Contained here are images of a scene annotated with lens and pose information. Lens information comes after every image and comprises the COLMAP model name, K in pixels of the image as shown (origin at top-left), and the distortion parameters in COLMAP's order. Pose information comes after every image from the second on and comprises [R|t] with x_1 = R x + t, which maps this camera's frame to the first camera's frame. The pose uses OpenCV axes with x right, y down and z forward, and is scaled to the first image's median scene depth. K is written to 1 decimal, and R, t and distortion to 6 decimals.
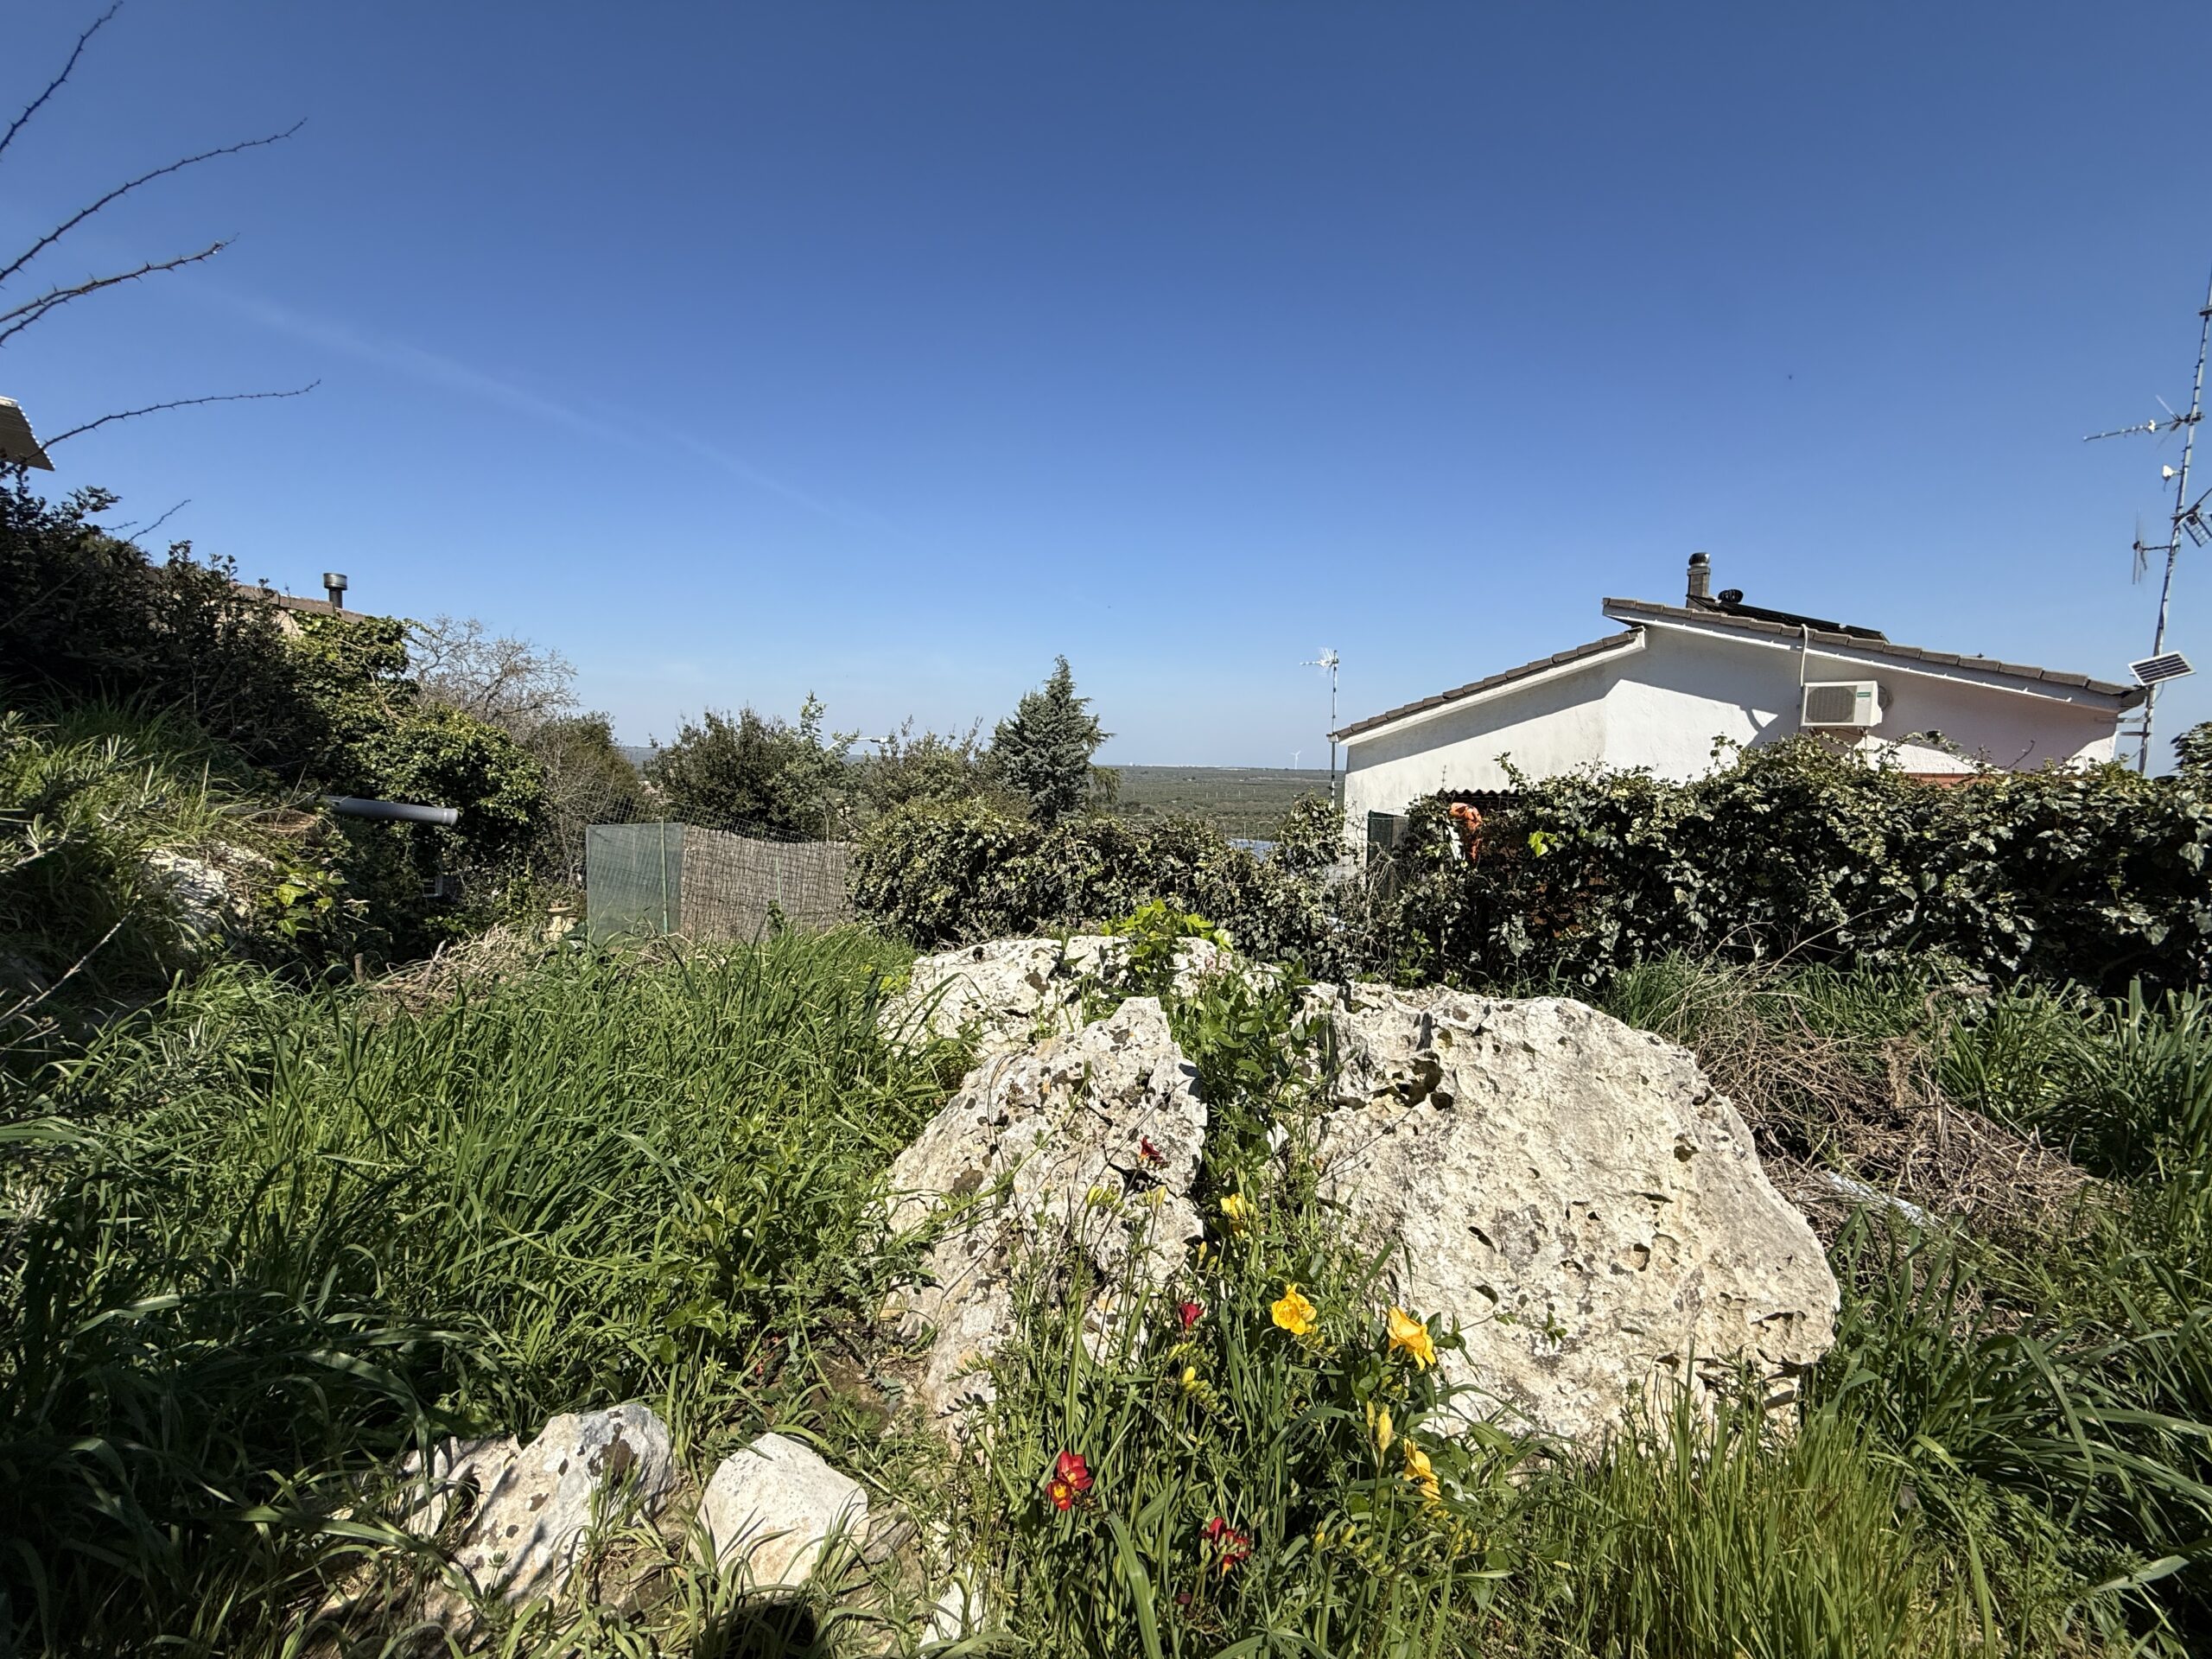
lens RADIAL K [[880.2, 0, 1098.8], [0, 880.2, 827.5], [0, 0, 1]] dist [-0.001153, 0.000356]
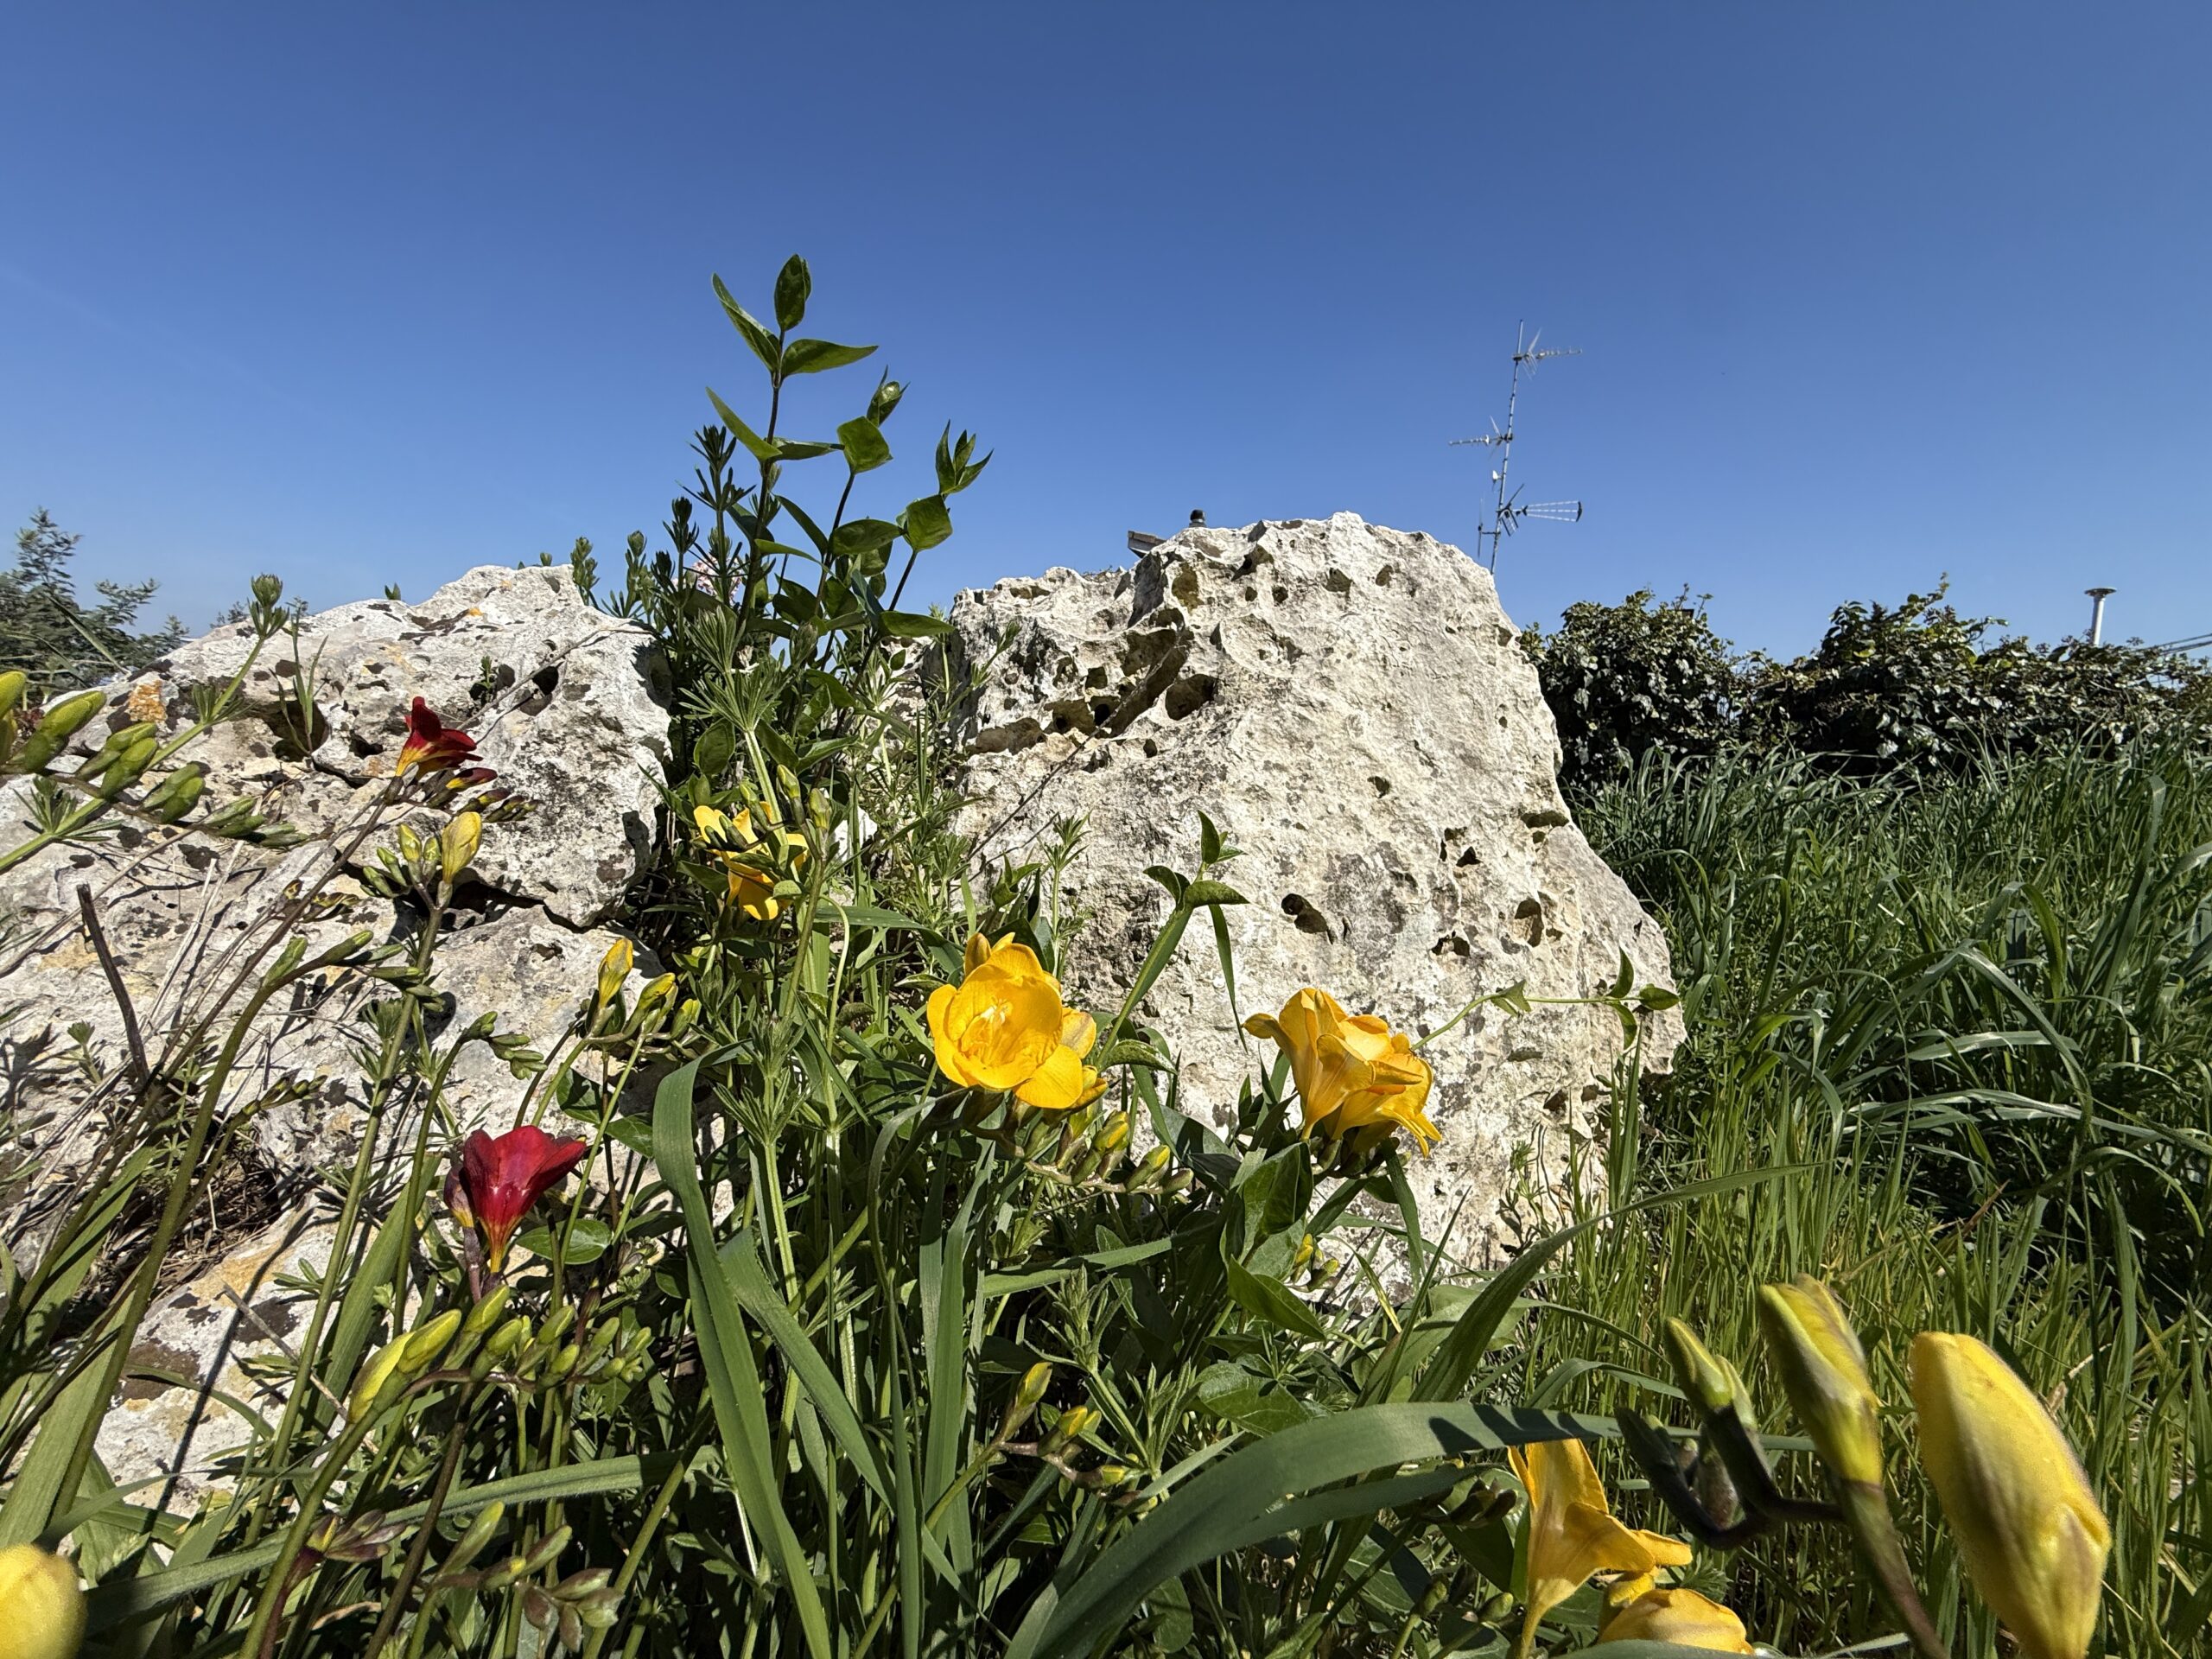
lens RADIAL K [[880.2, 0, 1099.3], [0, 880.2, 829.5], [0, 0, 1]] dist [-0.001153, 0.000356]
pose [[0.870428, -0.027618, 0.491520, 0.103160], [0.006180, 0.998959, 0.045186, 0.382266], [-0.492257, -0.036294, 0.869693, 0.620403]]
